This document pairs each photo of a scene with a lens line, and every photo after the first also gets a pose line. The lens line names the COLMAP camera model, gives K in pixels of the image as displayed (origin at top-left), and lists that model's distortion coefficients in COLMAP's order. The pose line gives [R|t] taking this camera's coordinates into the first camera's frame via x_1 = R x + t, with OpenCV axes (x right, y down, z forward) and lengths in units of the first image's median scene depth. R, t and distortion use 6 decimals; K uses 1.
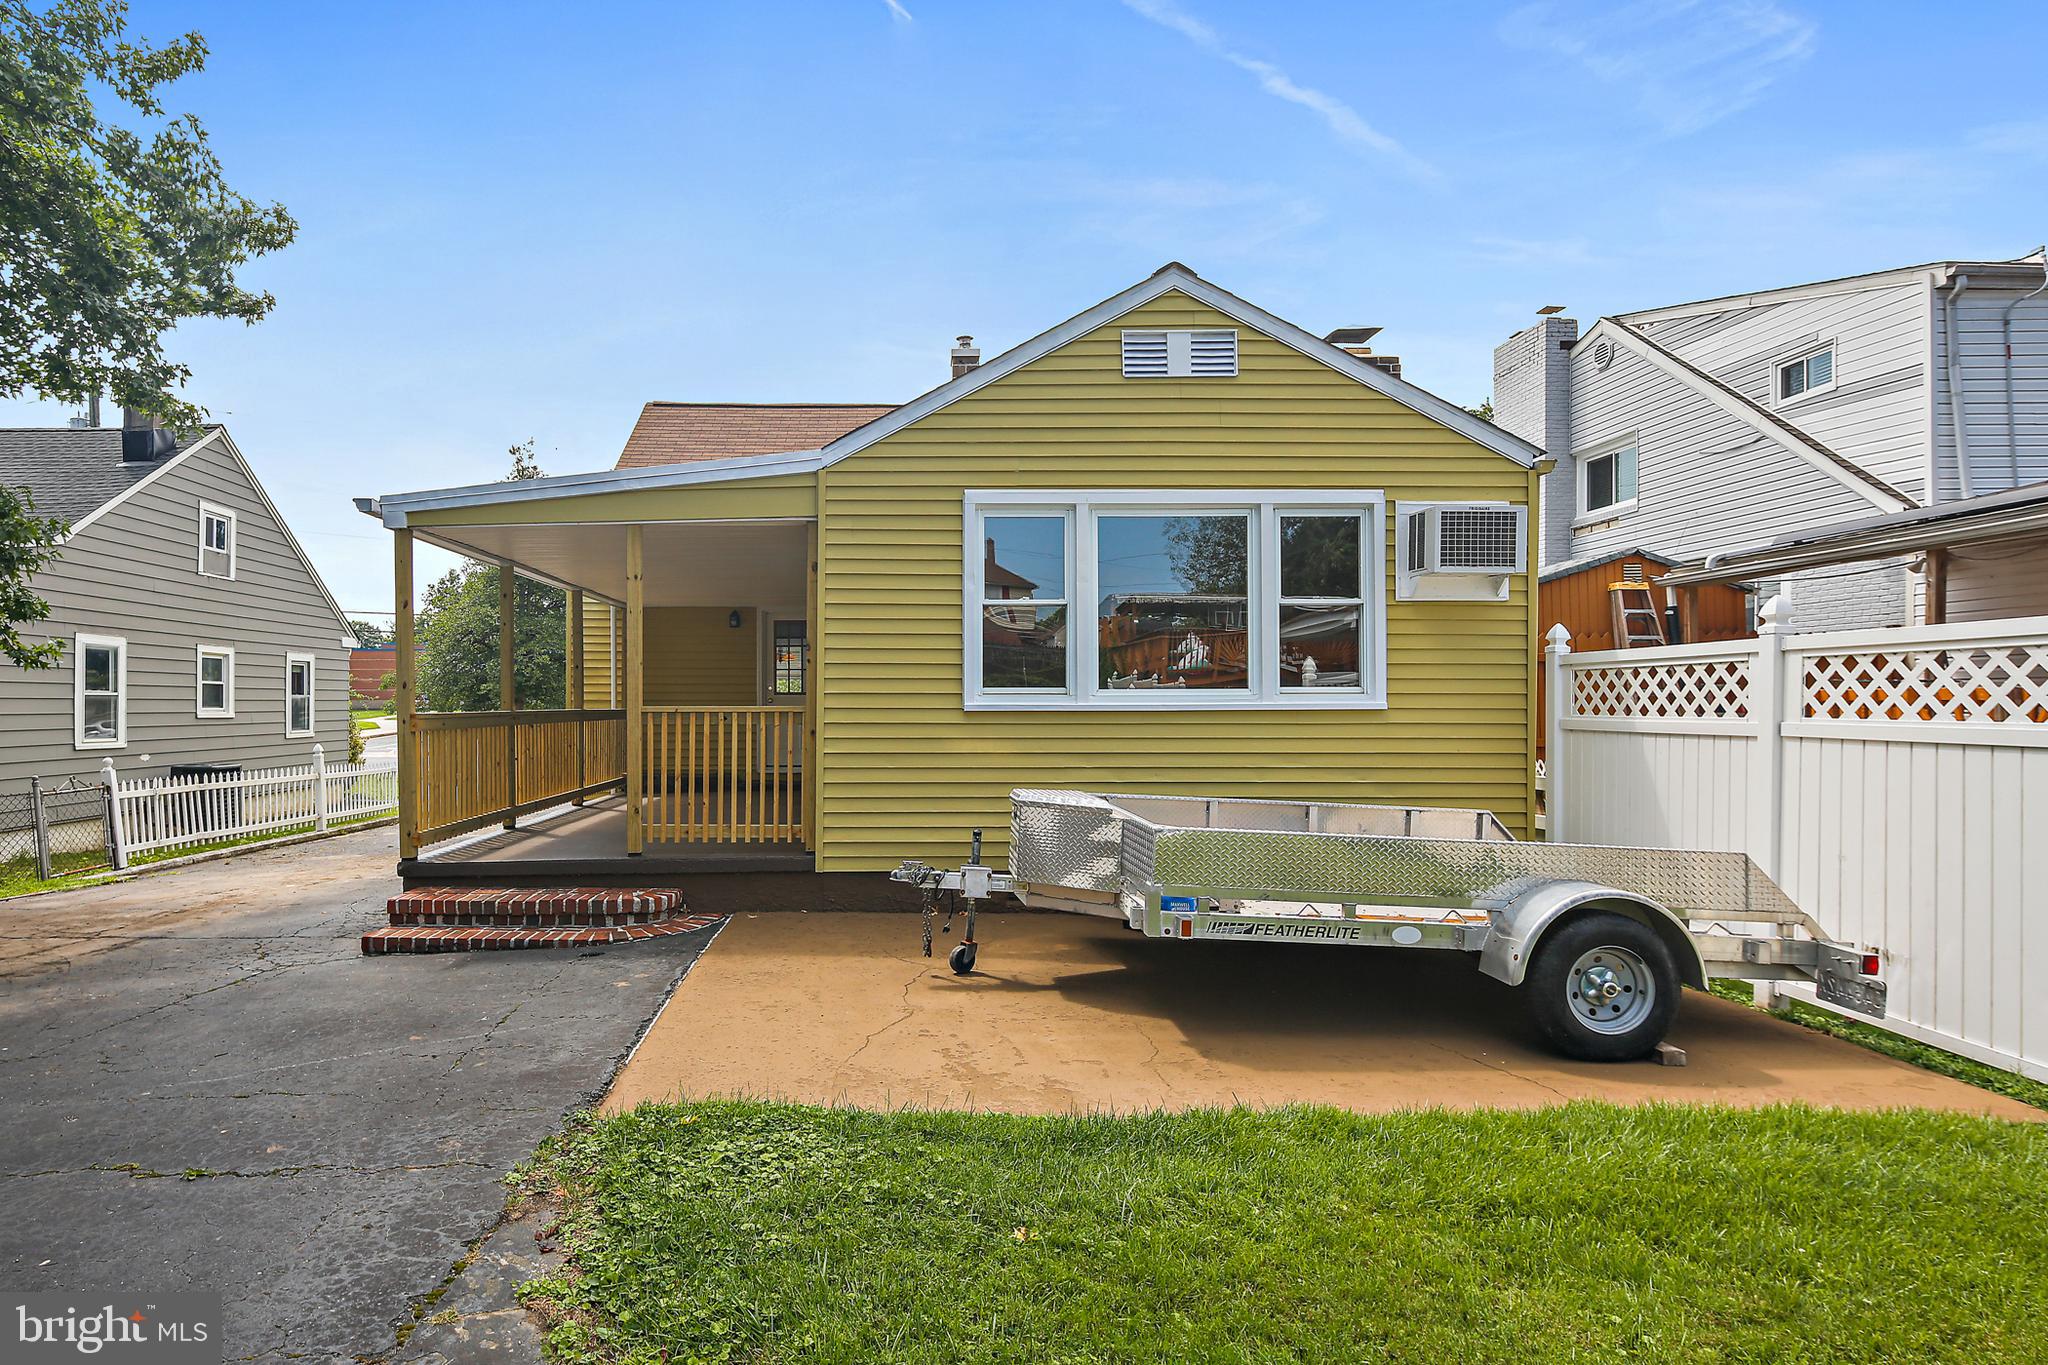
lens RADIAL K [[1033.8, 0, 892.2], [0, 1033.8, 686.0], [0, 0, 1]] dist [0.002257, 0.000166]
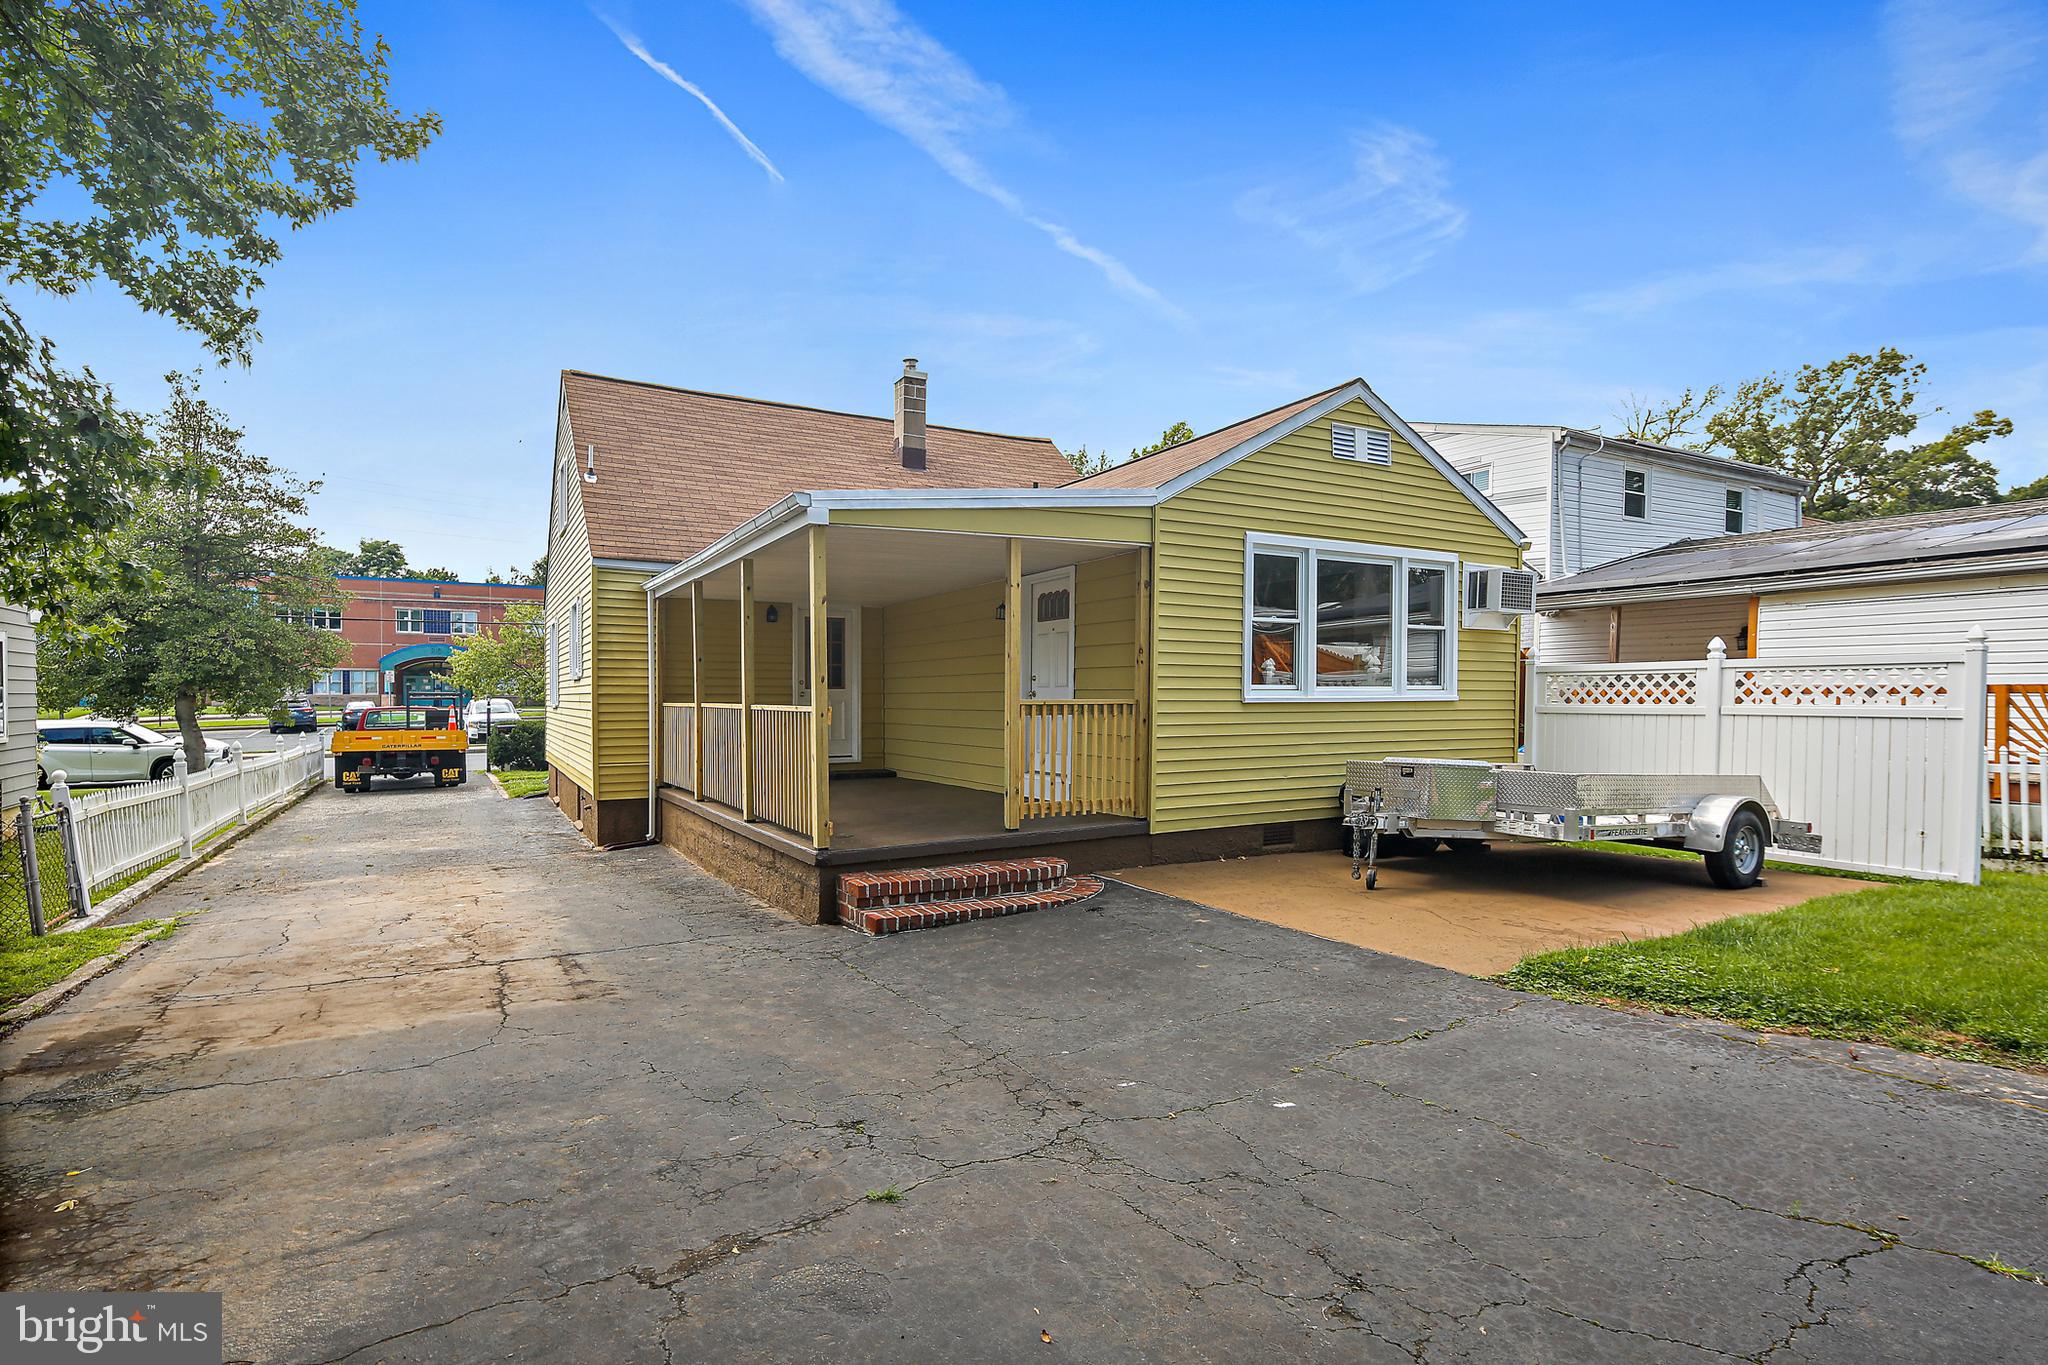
lens RADIAL K [[994.6, 0, 1021.2], [0, 994.6, 714.5], [0, 0, 1]] dist [0.000287, -0.000767]
pose [[0.872904, -0.010063, 0.487788, -0.785032], [-0.007156, 0.999416, 0.033424, -0.000733], [-0.487839, -0.032667, 0.872322, 0.046415]]
